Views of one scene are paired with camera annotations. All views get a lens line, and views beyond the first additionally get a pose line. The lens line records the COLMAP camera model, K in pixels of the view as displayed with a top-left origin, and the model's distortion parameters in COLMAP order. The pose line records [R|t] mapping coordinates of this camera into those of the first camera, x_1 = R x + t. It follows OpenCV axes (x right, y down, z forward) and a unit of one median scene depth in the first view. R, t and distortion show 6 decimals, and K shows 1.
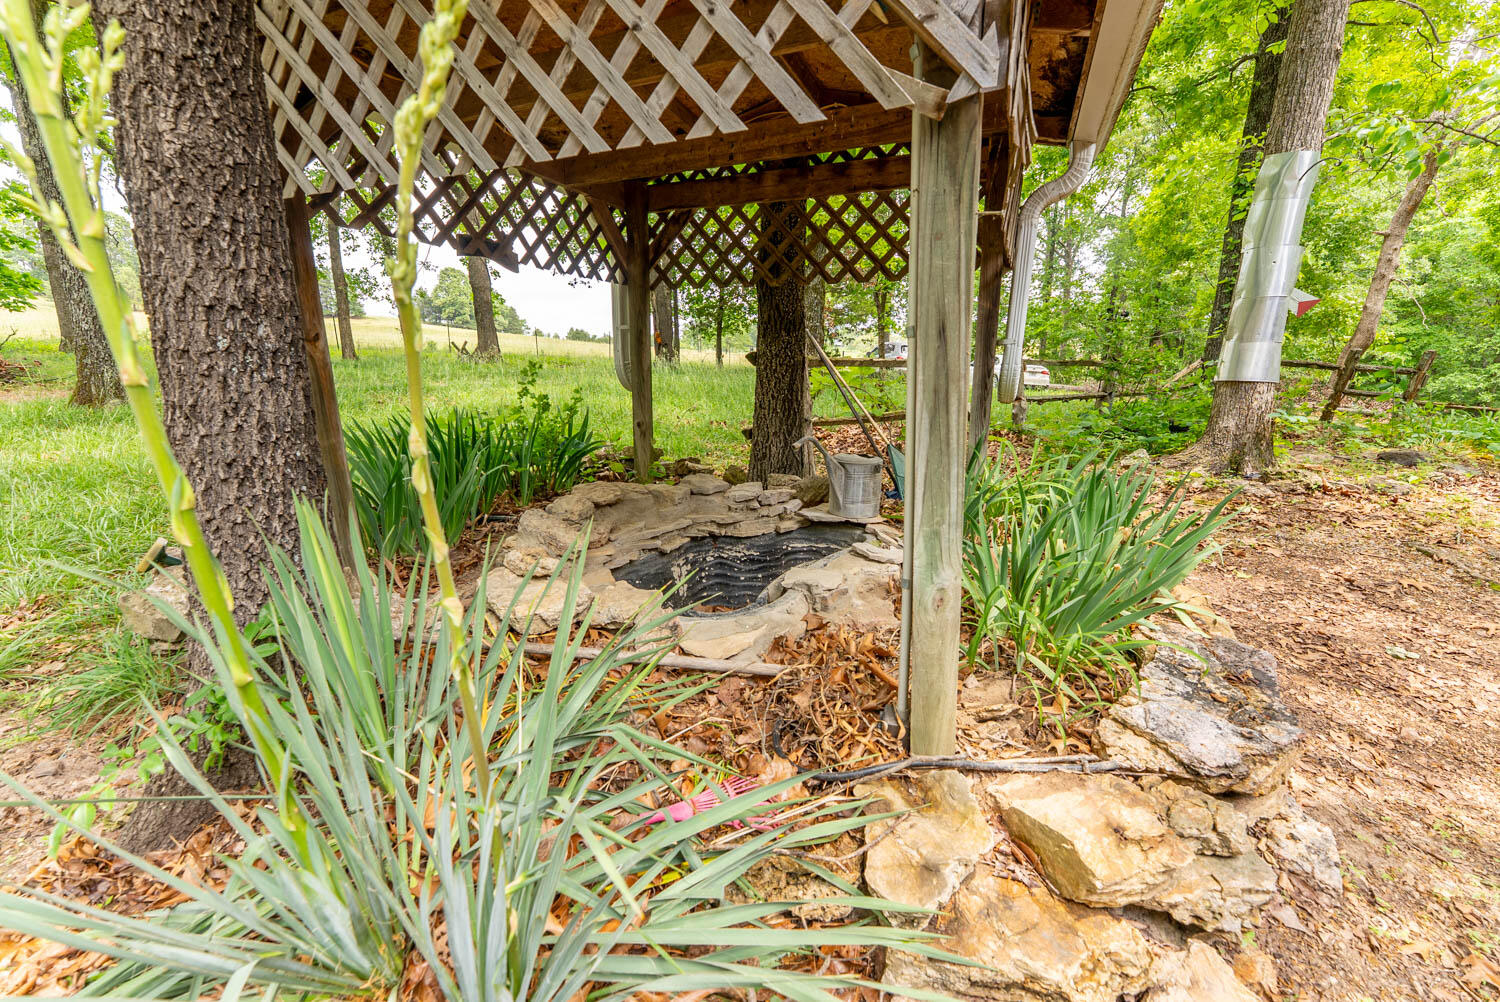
lens RADIAL K [[593.2, 0, 742.5], [0, 593.2, 504.5], [0, 0, 1]] dist [-0.002503, -0.000232]
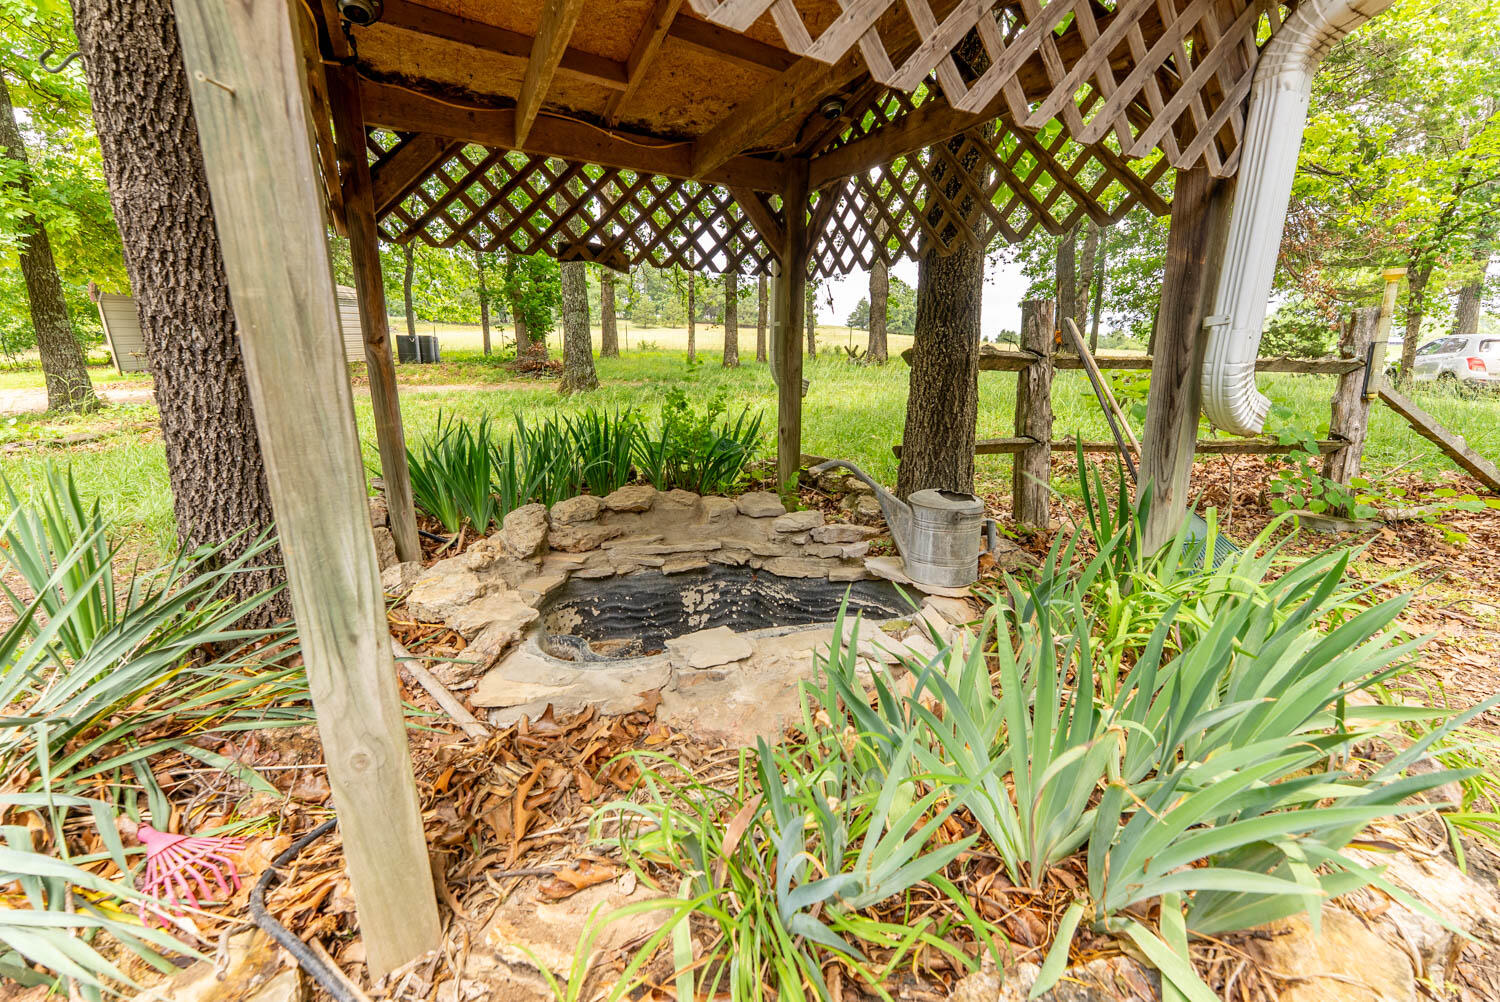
lens RADIAL K [[593.2, 0, 742.5], [0, 593.2, 504.5], [0, 0, 1]] dist [-0.002503, -0.000232]
pose [[0.790774, 0.143904, -0.594952, 0.762873], [-0.145357, 0.988316, 0.045849, -0.126647], [0.594599, 0.050225, 0.802452, 0.551233]]
